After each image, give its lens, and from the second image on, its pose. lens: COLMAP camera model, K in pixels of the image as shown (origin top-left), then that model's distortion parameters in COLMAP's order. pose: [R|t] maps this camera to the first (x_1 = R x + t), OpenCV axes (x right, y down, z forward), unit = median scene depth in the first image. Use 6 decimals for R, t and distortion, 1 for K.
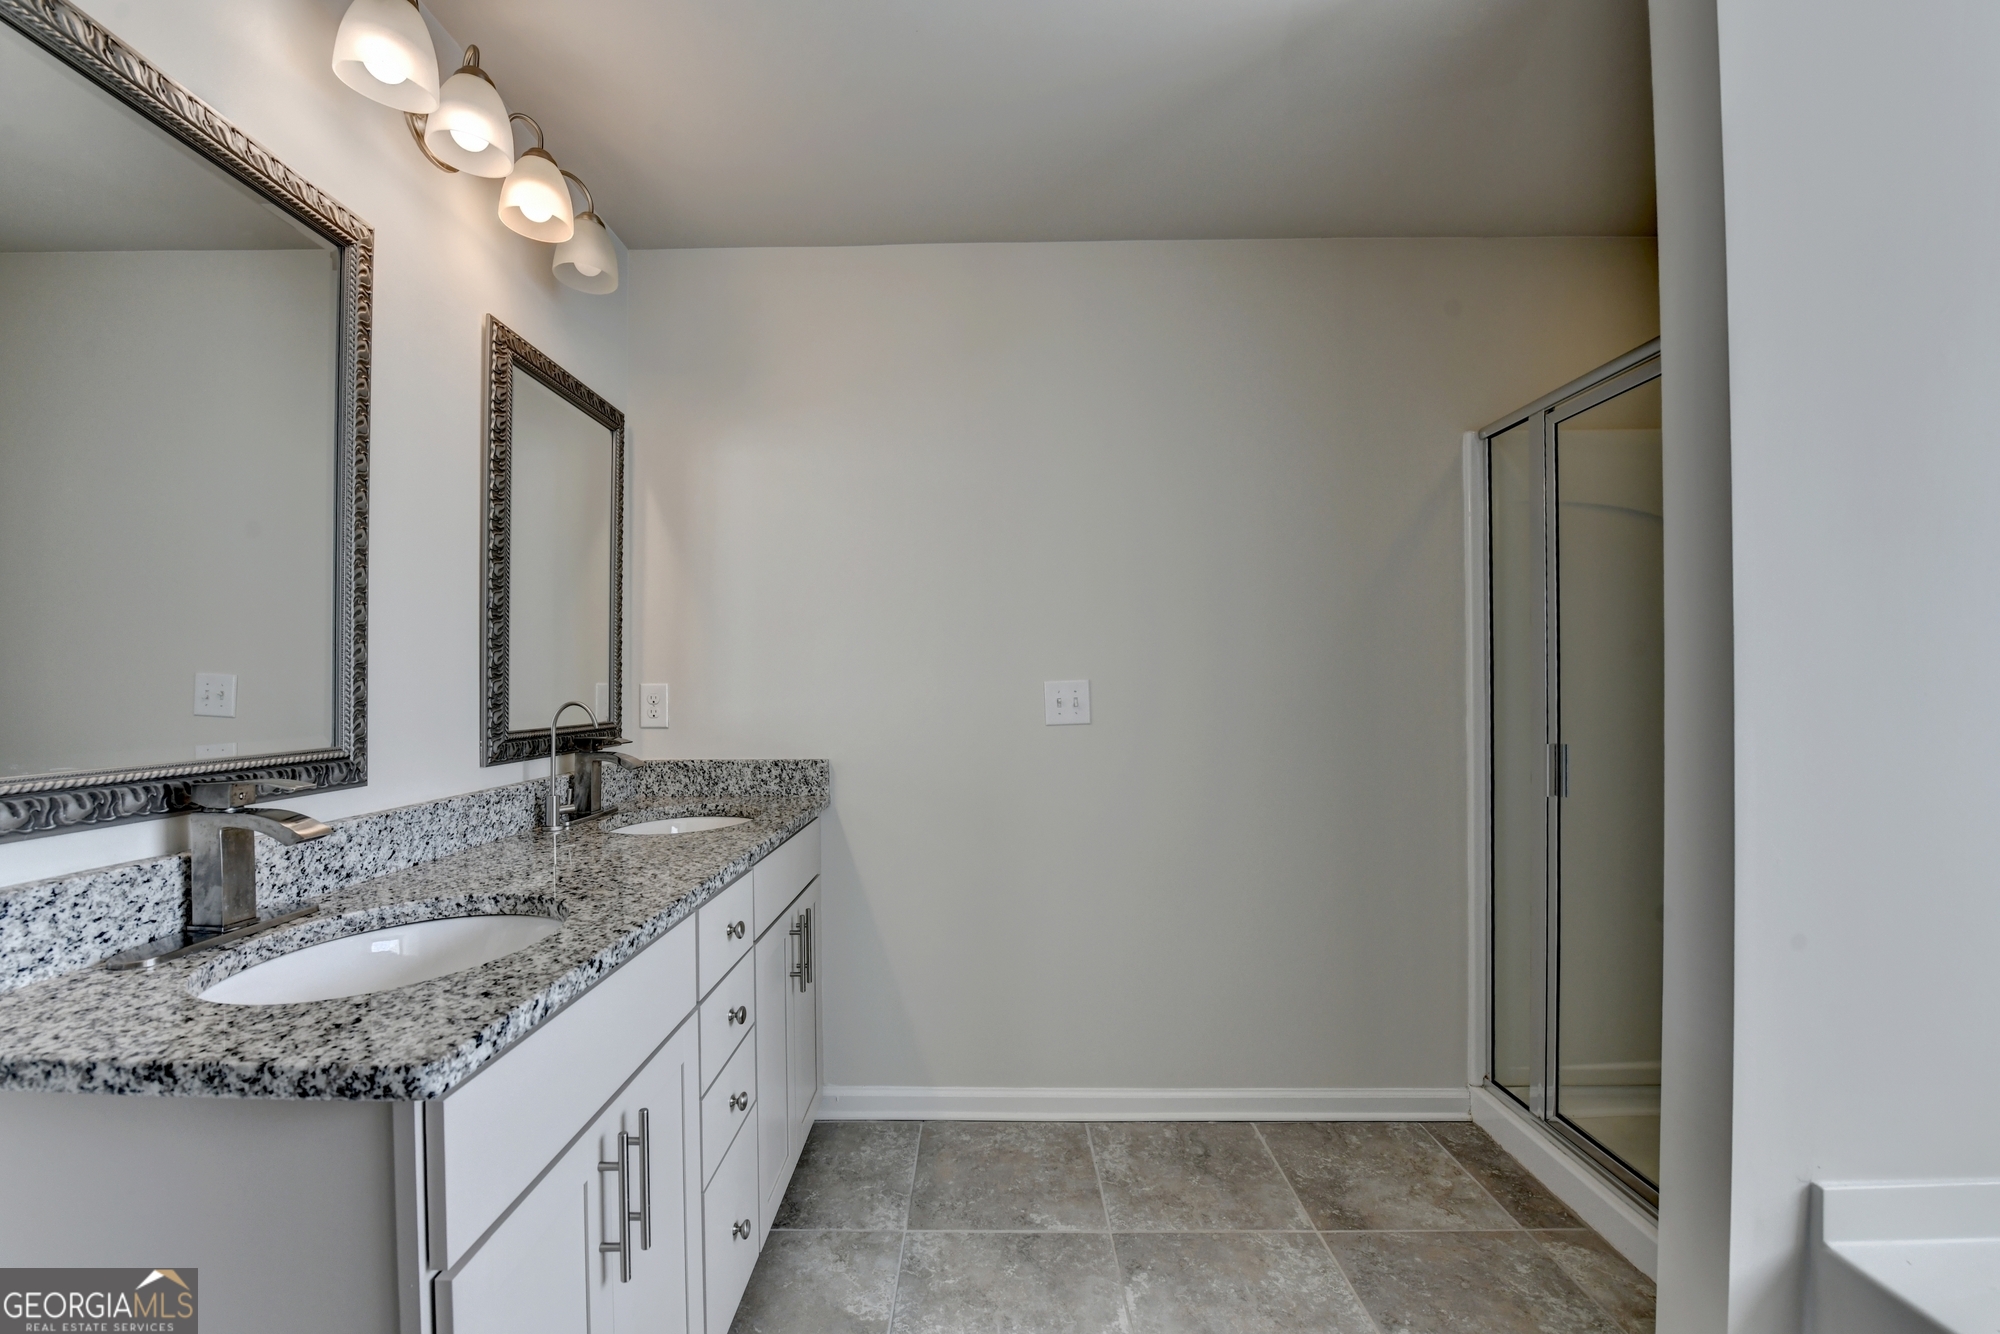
lens RADIAL K [[821.1, 0, 995.4], [0, 821.1, 679.4], [0, 0, 1]] dist [-0.014100, -0.002837]
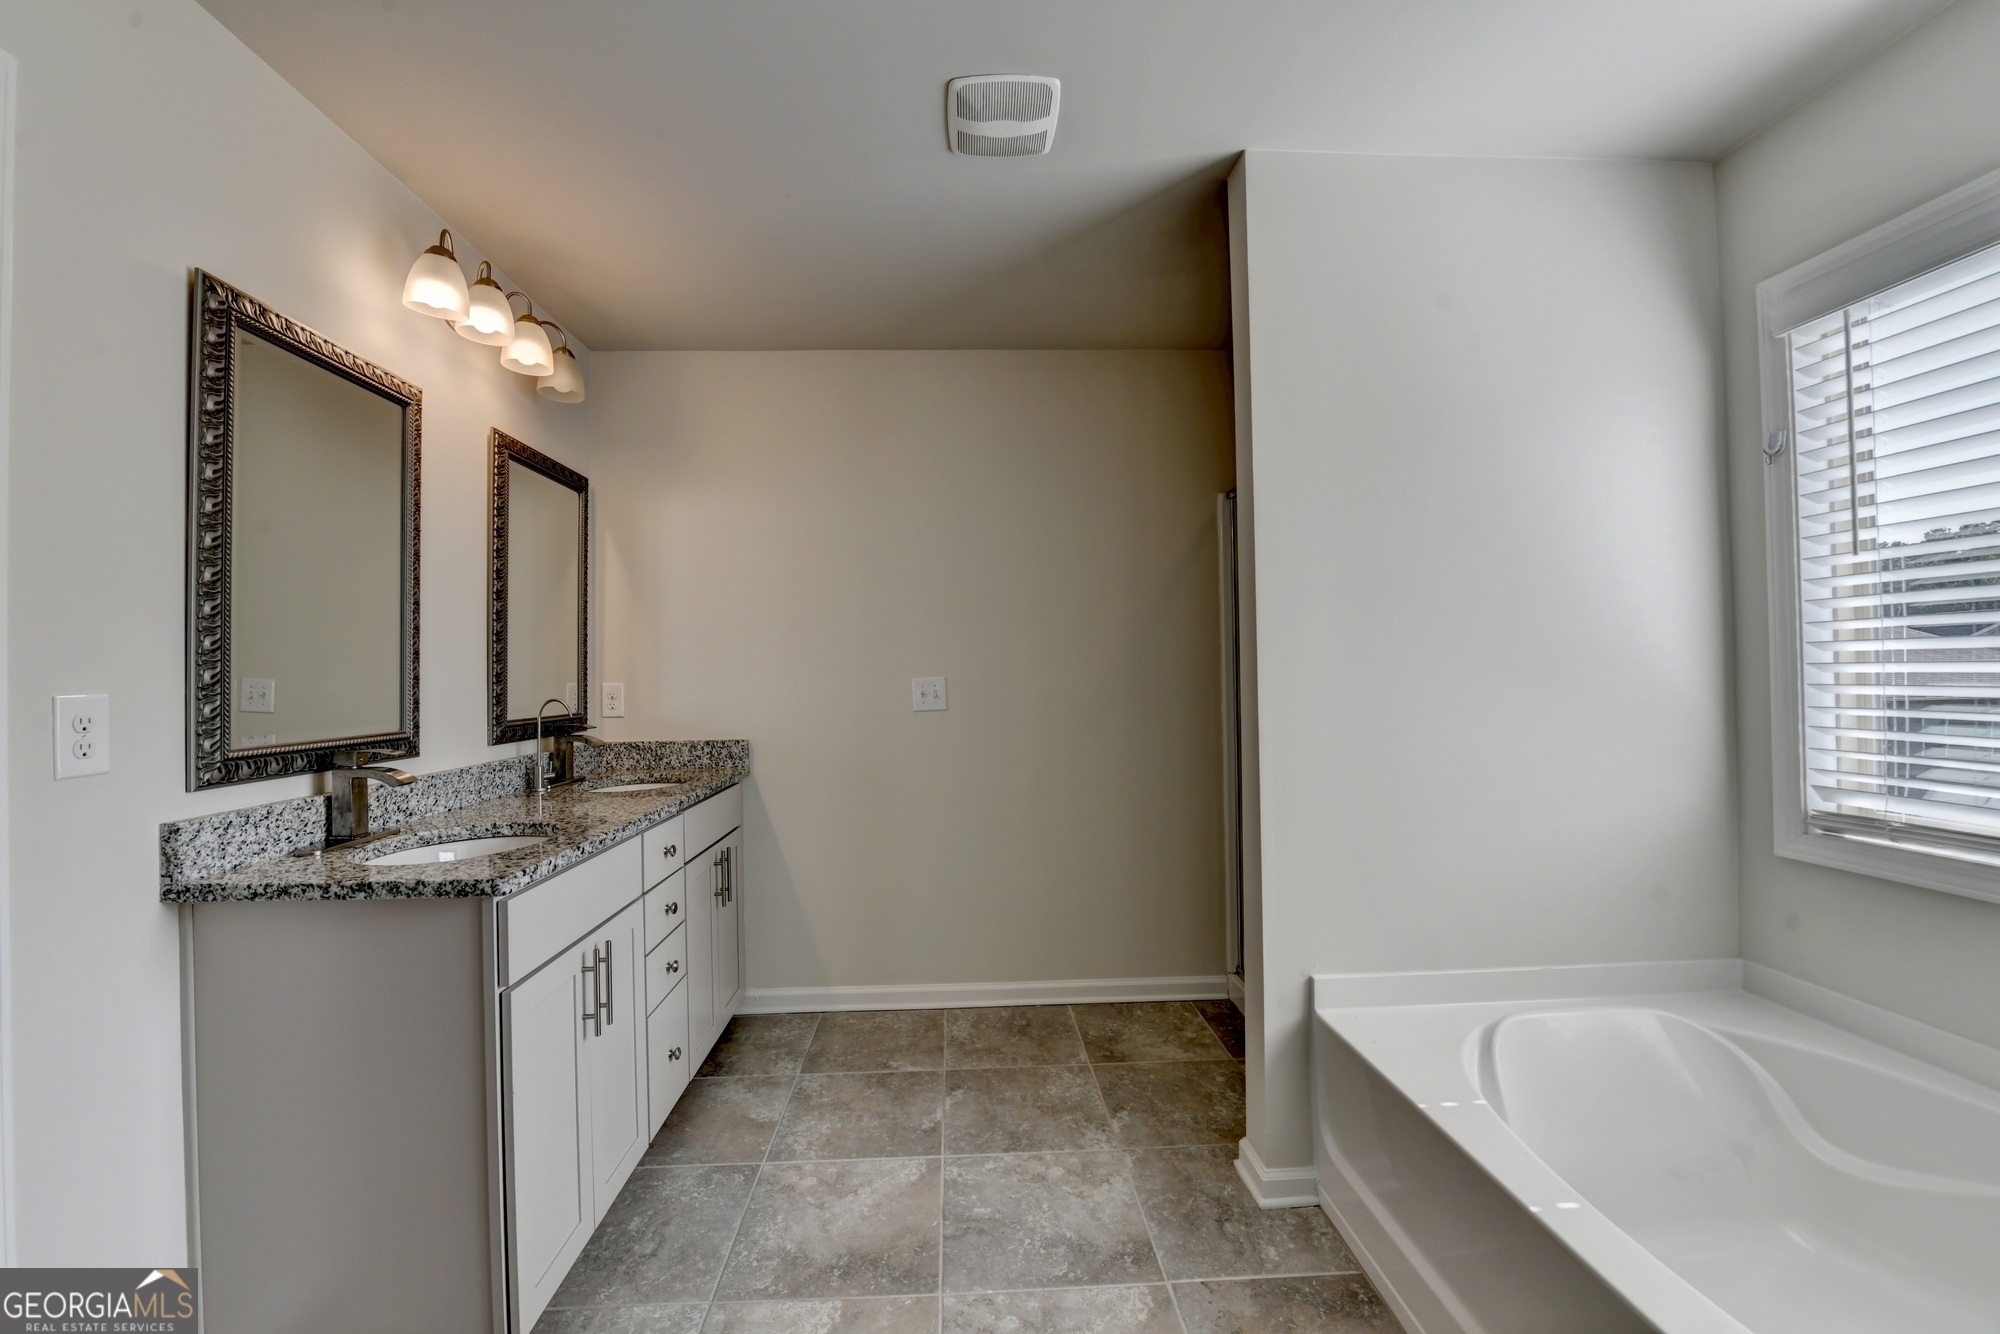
lens RADIAL K [[821.1, 0, 1007.0], [0, 821.1, 659.0], [0, 0, 1]] dist [-0.014100, -0.002837]
pose [[0.998397, -0.008705, 0.055925, 0.189868], [0.009220, 0.999917, -0.008960, -0.021955], [-0.055842, 0.009461, 0.998395, -0.462769]]
